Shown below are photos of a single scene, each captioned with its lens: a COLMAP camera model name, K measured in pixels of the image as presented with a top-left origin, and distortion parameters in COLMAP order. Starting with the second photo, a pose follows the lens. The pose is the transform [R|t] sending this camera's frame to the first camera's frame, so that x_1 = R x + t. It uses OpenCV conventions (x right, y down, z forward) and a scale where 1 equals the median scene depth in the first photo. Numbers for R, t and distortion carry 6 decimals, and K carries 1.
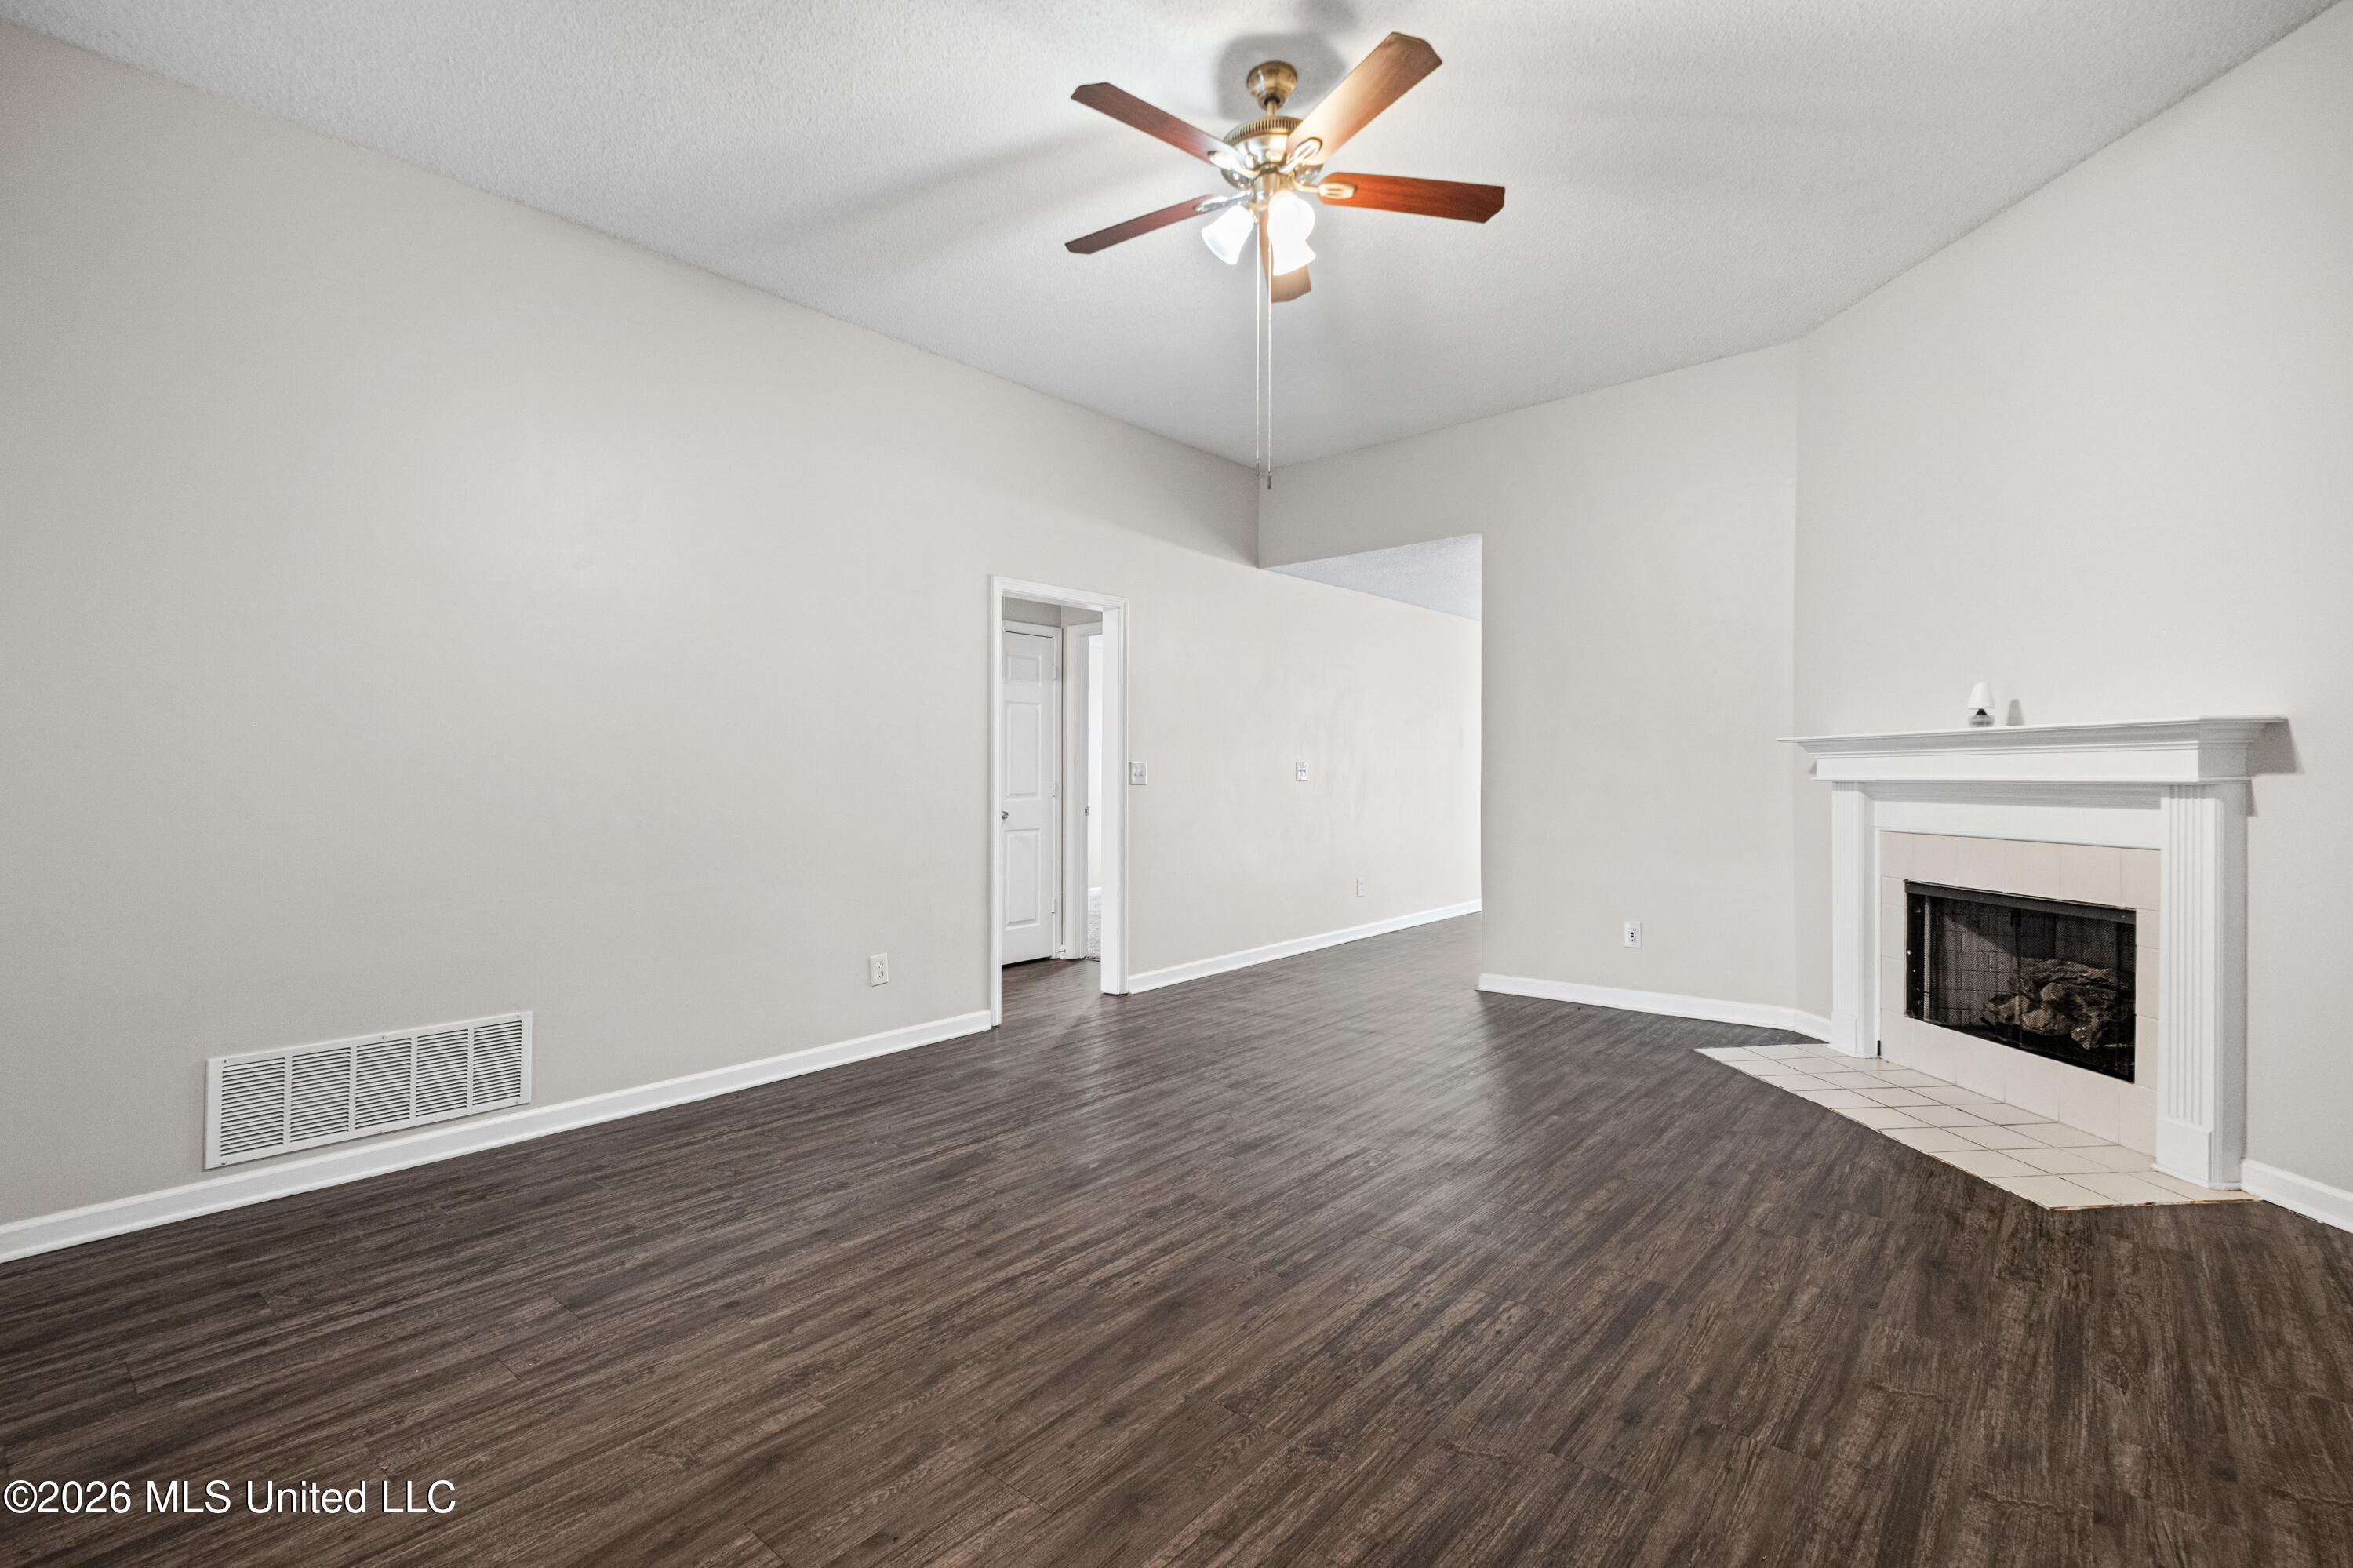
lens RADIAL K [[1064.1, 0, 1161.9], [0, 1064.1, 772.4], [0, 0, 1]] dist [0.005684, -0.003045]
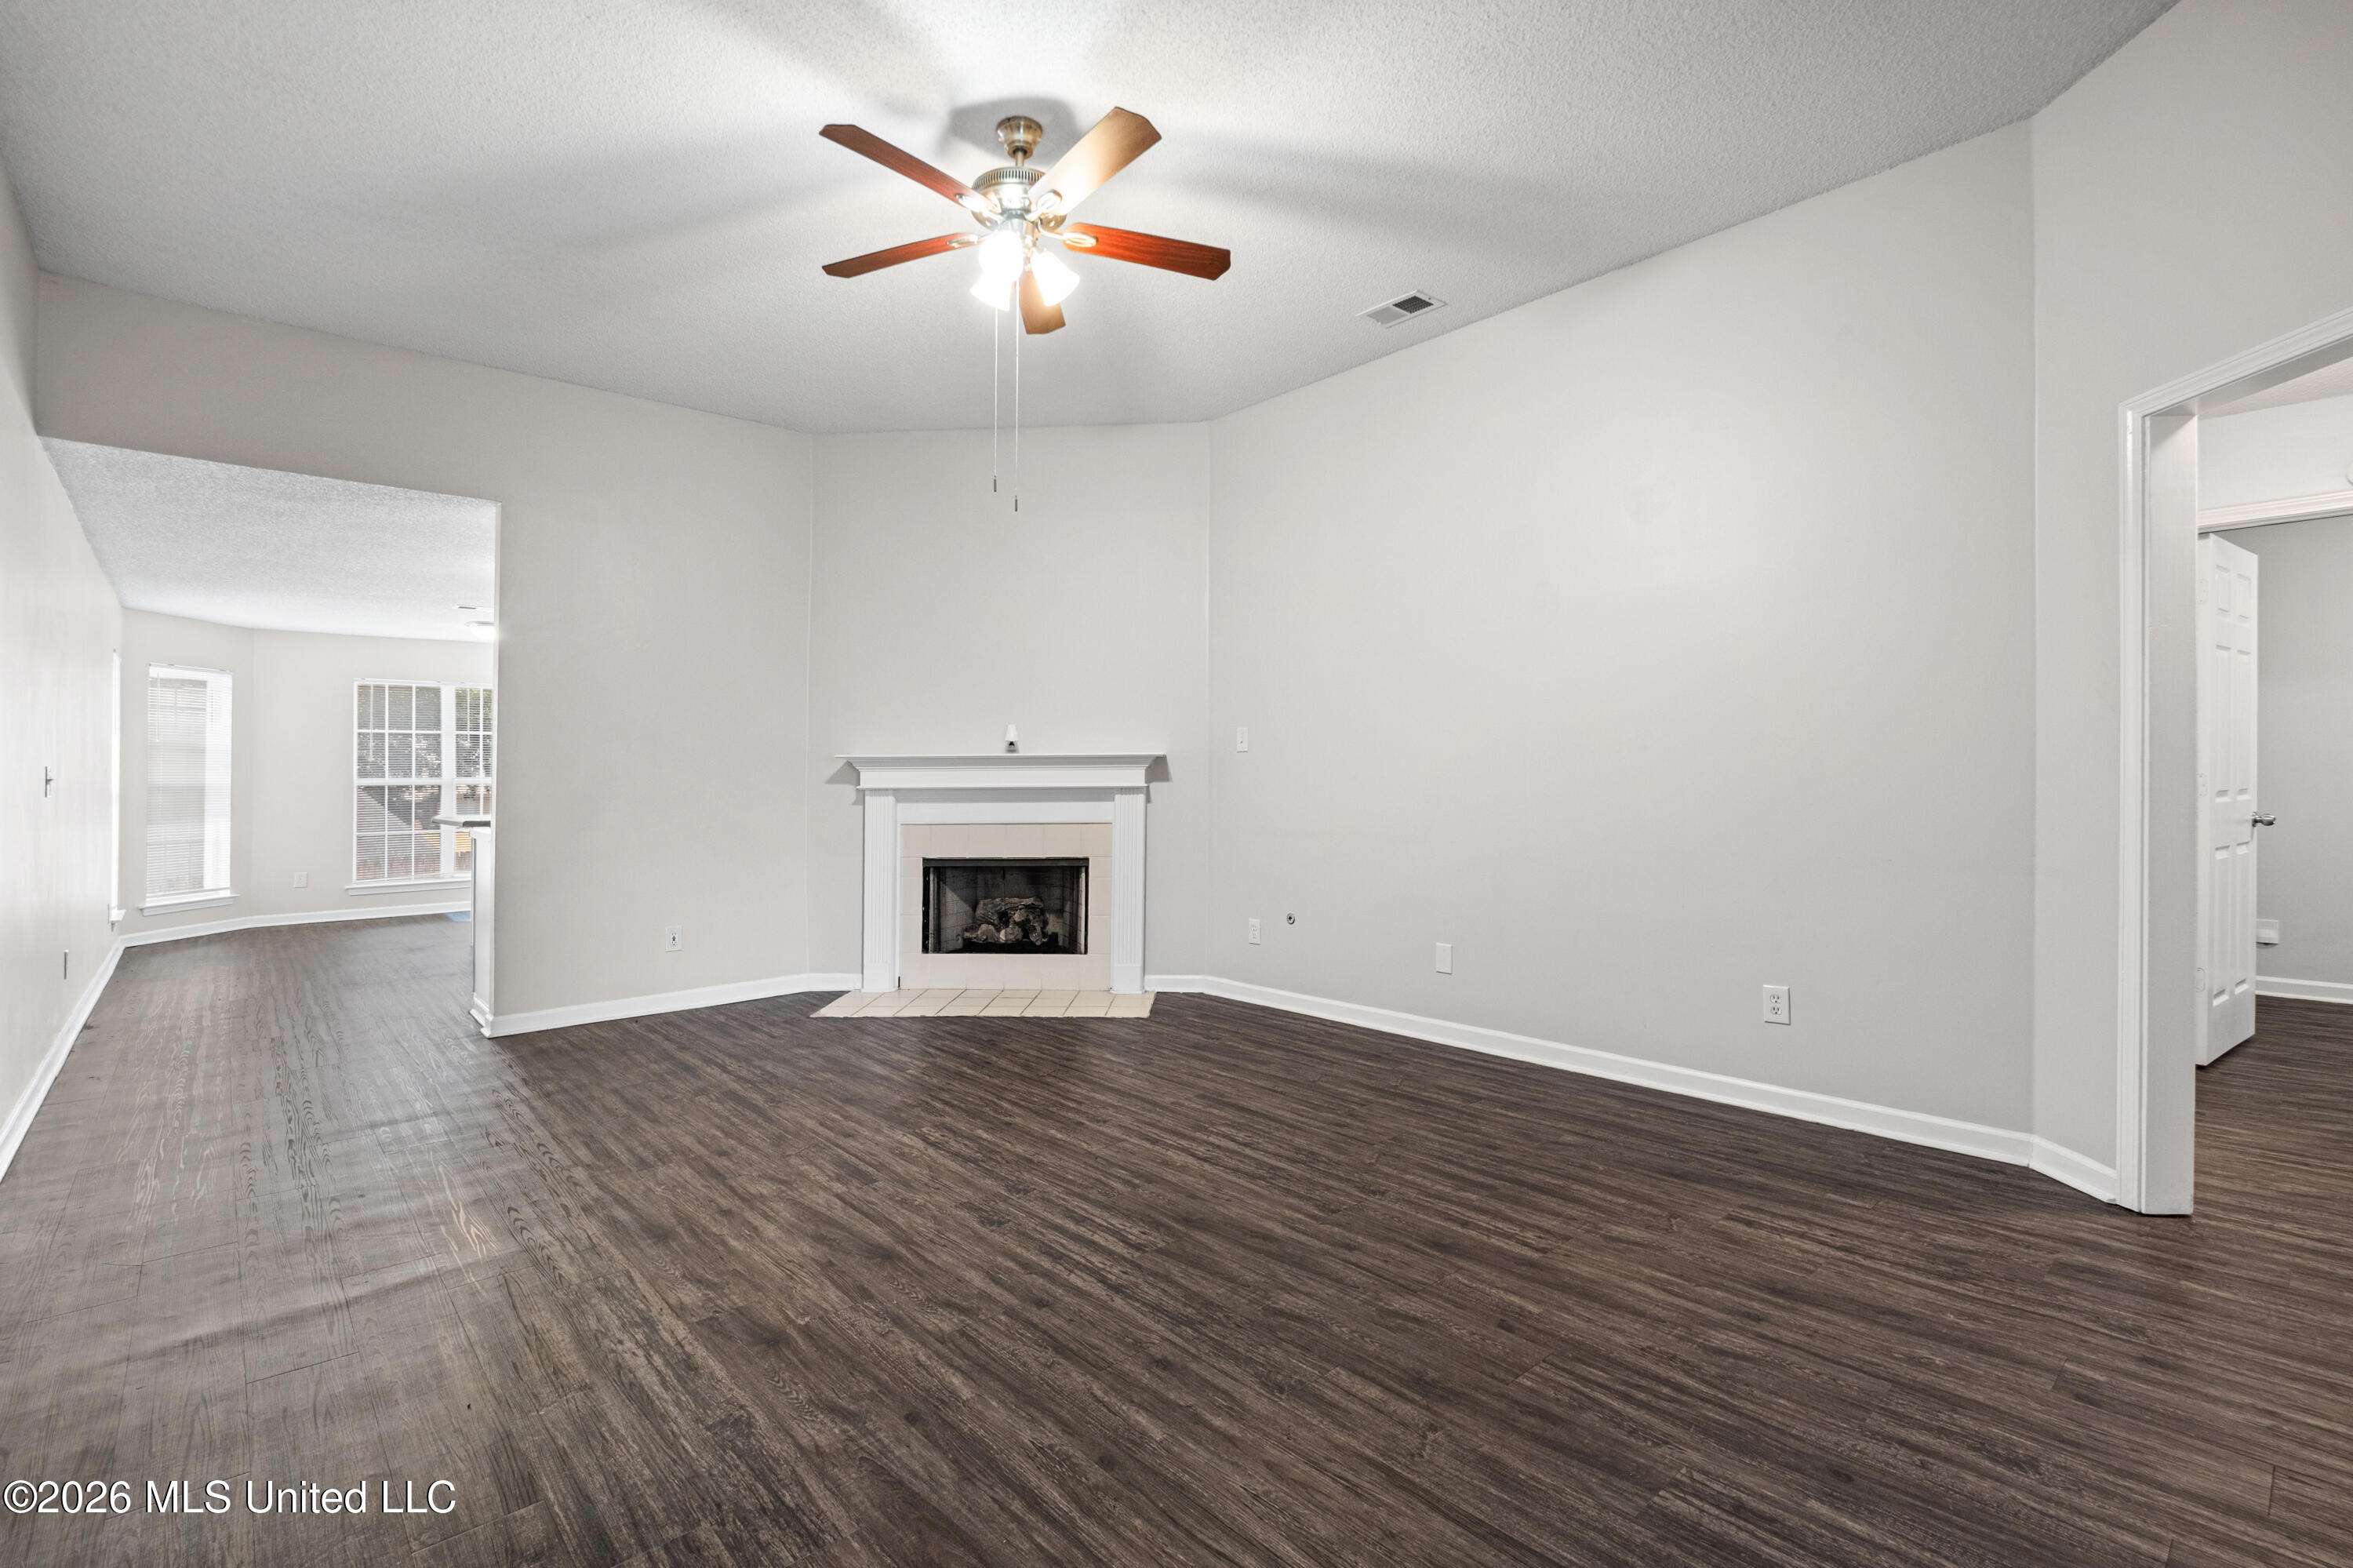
lens RADIAL K [[1064.1, 0, 1158.6], [0, 1064.1, 787.1], [0, 0, 1]] dist [0.005684, -0.003045]
pose [[0.131910, 0.002595, 0.991258, -1.024048], [0.002695, 0.999992, -0.002977, 0.018022], [-0.991258, 0.003065, 0.131902, 0.765460]]
